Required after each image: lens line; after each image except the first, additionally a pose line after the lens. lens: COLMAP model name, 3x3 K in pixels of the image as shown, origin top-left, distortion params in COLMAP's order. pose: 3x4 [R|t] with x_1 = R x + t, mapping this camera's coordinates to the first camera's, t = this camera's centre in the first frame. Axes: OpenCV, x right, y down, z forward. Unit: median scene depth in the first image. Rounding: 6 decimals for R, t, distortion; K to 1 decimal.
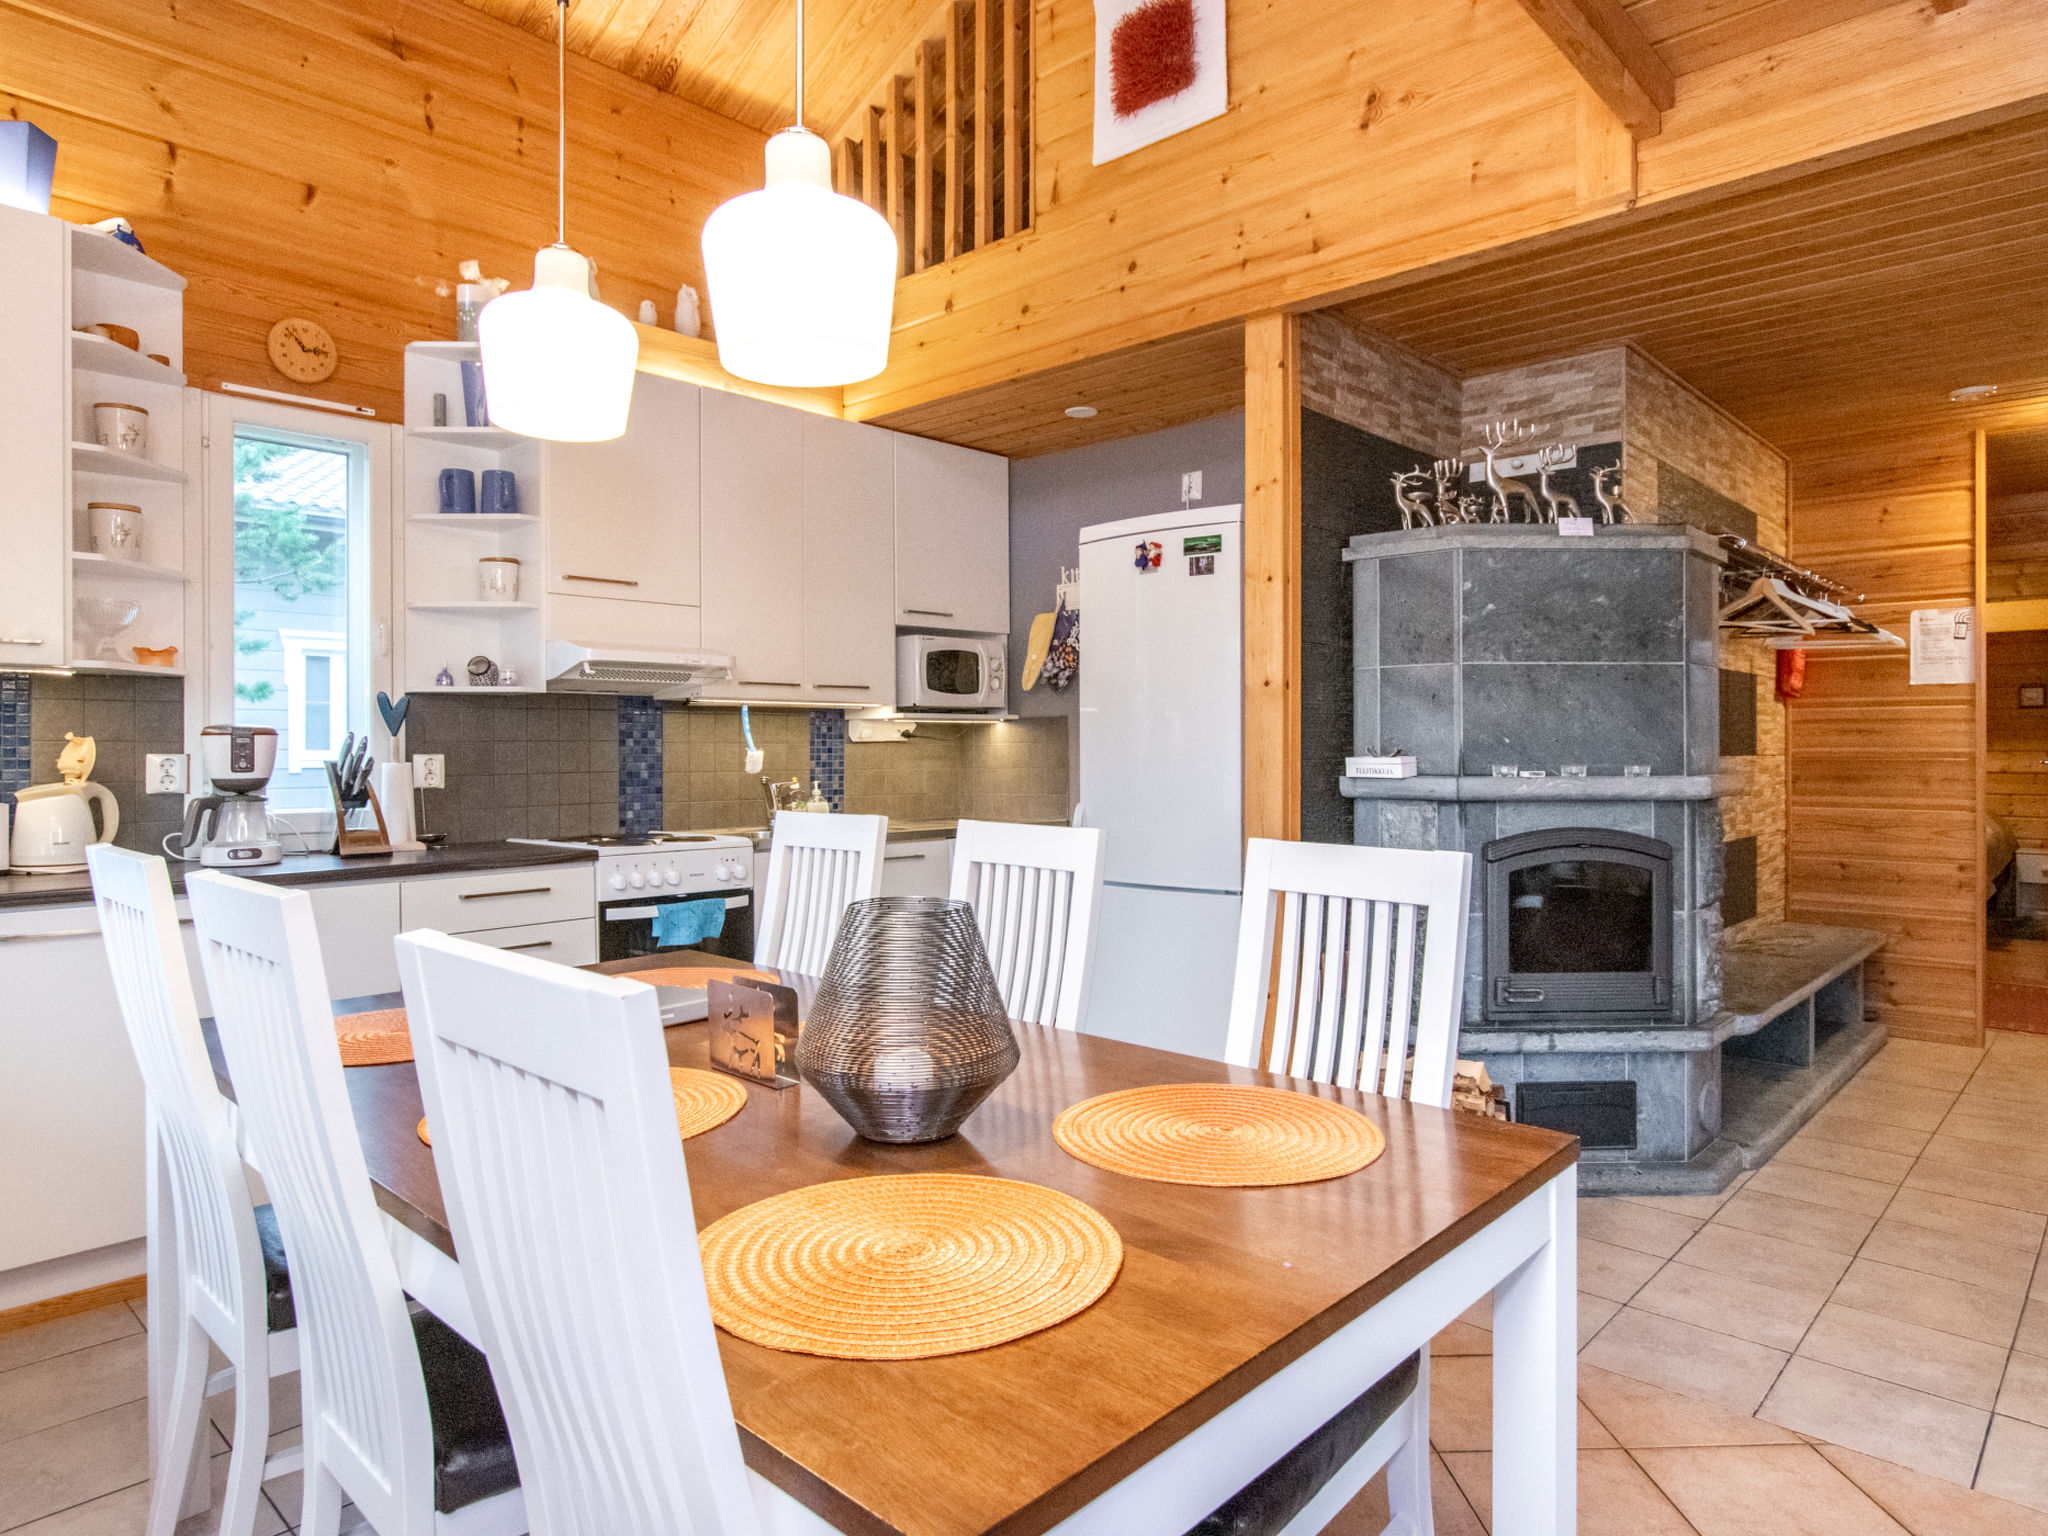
lens RADIAL K [[1236.7, 0, 1029.9], [0, 1236.7, 749.0], [0, 0, 1]] dist [-0.004890, -0.002197]
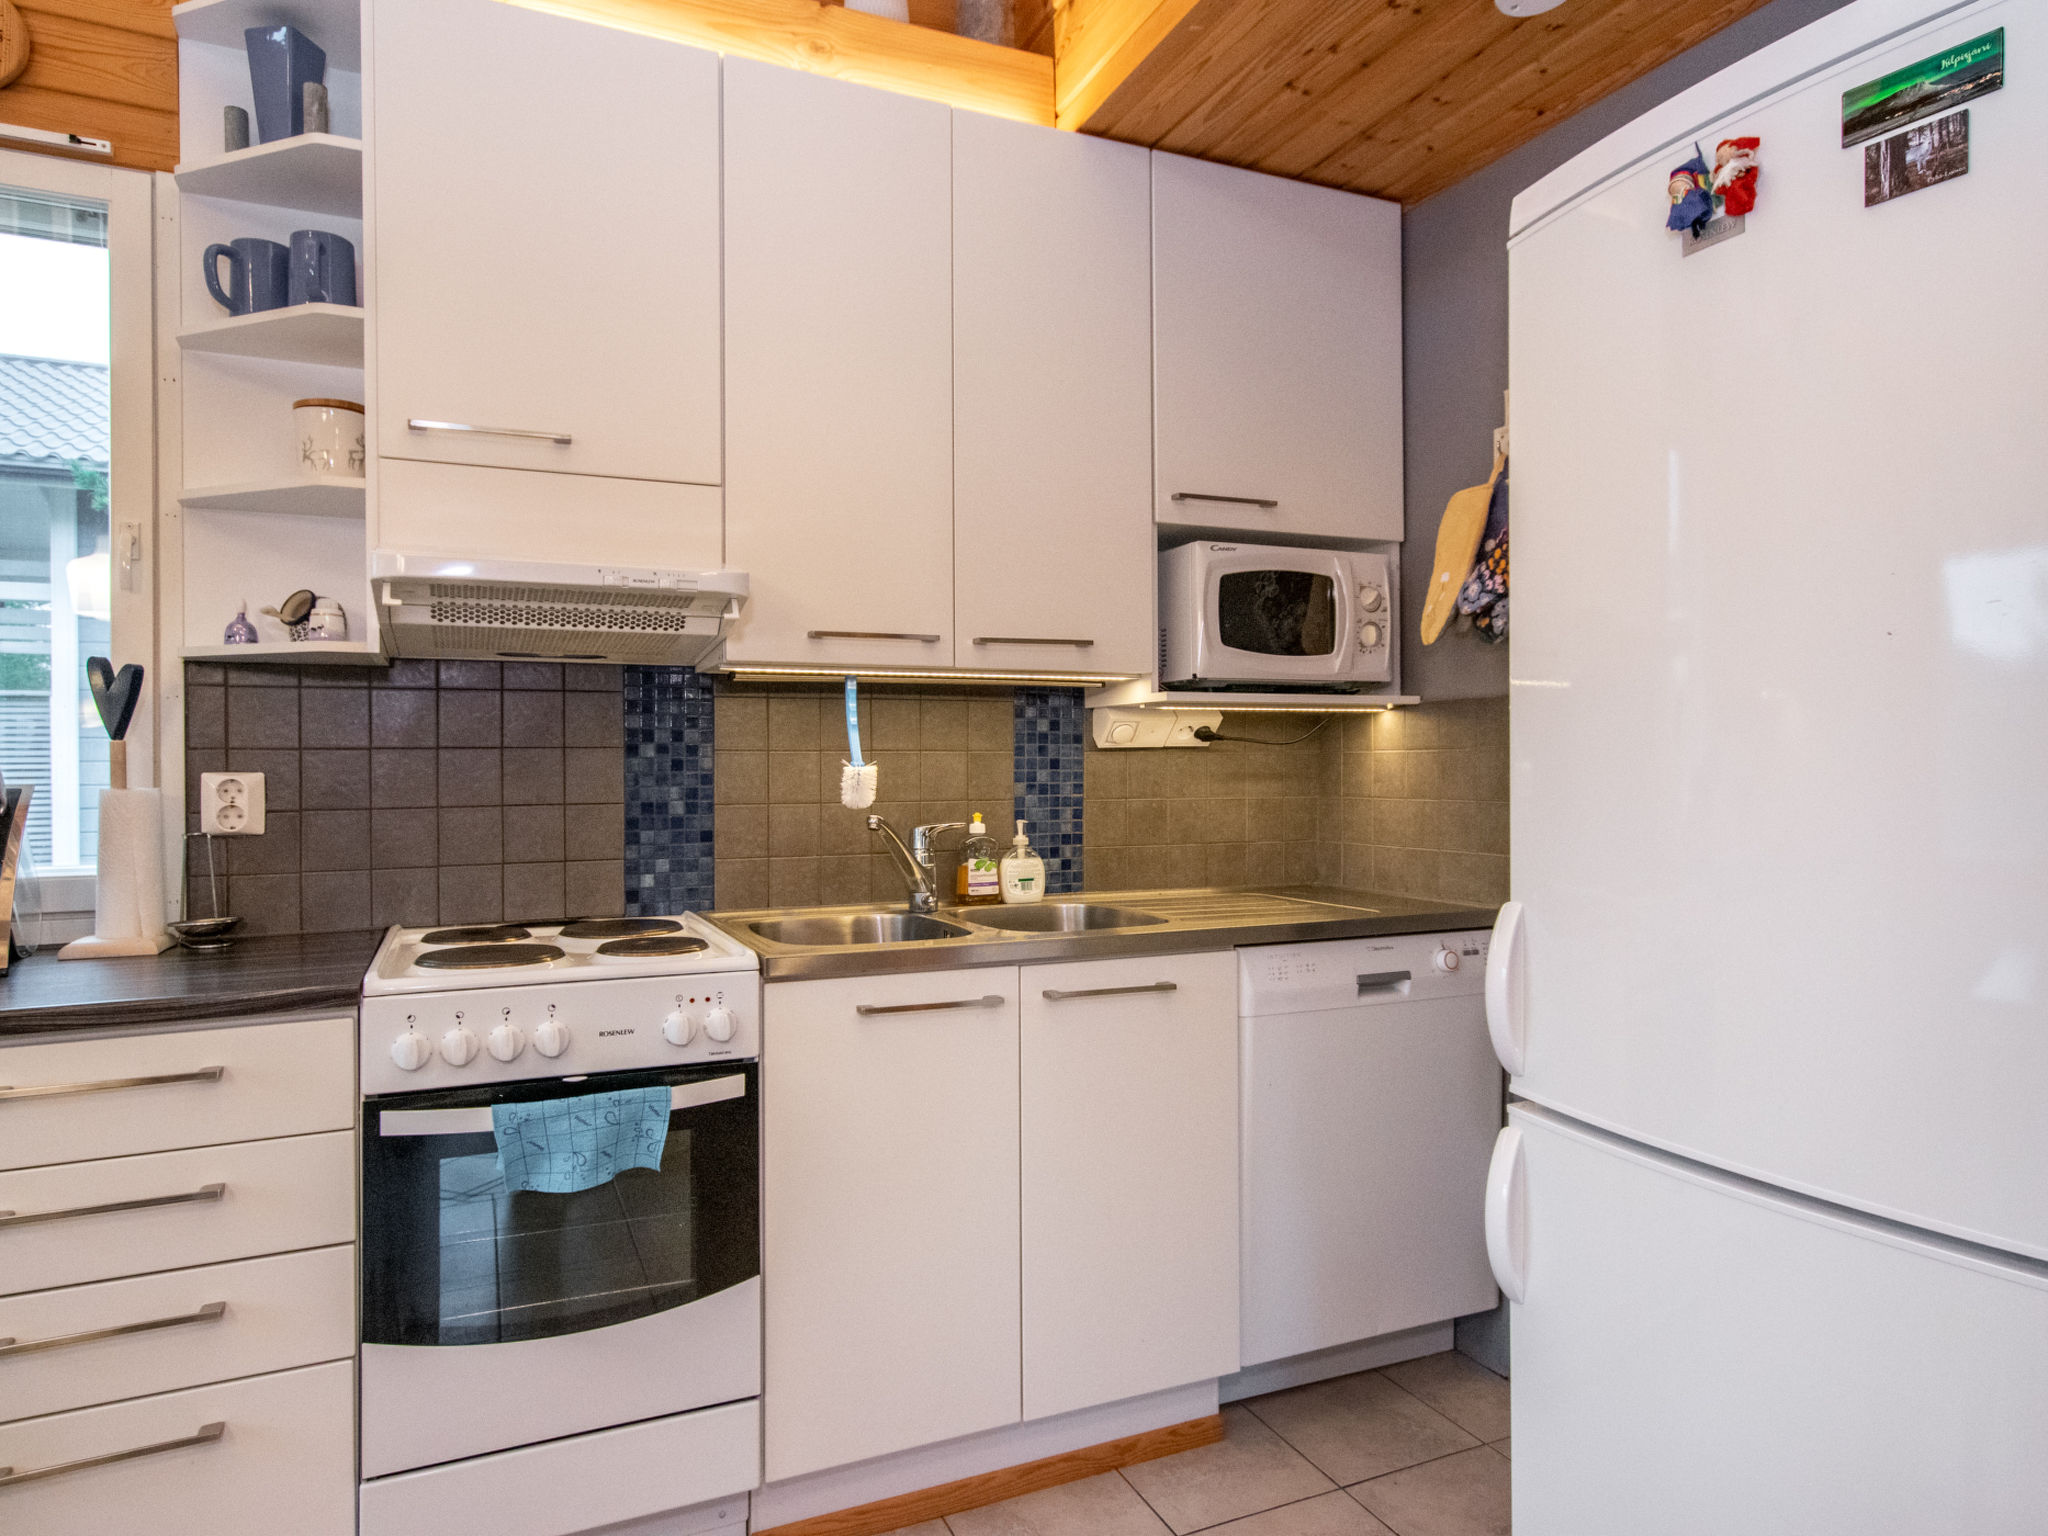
lens RADIAL K [[1246.0, 0, 1028.2], [0, 1246.0, 755.2], [0, 0, 1]] dist [-0.002528, 0.018696]
pose [[0.922887, -0.001791, -0.385066, 0.047942], [0.000844, 0.999996, -0.002629, -0.001393], [0.385069, 0.002101, 0.922885, 0.538056]]
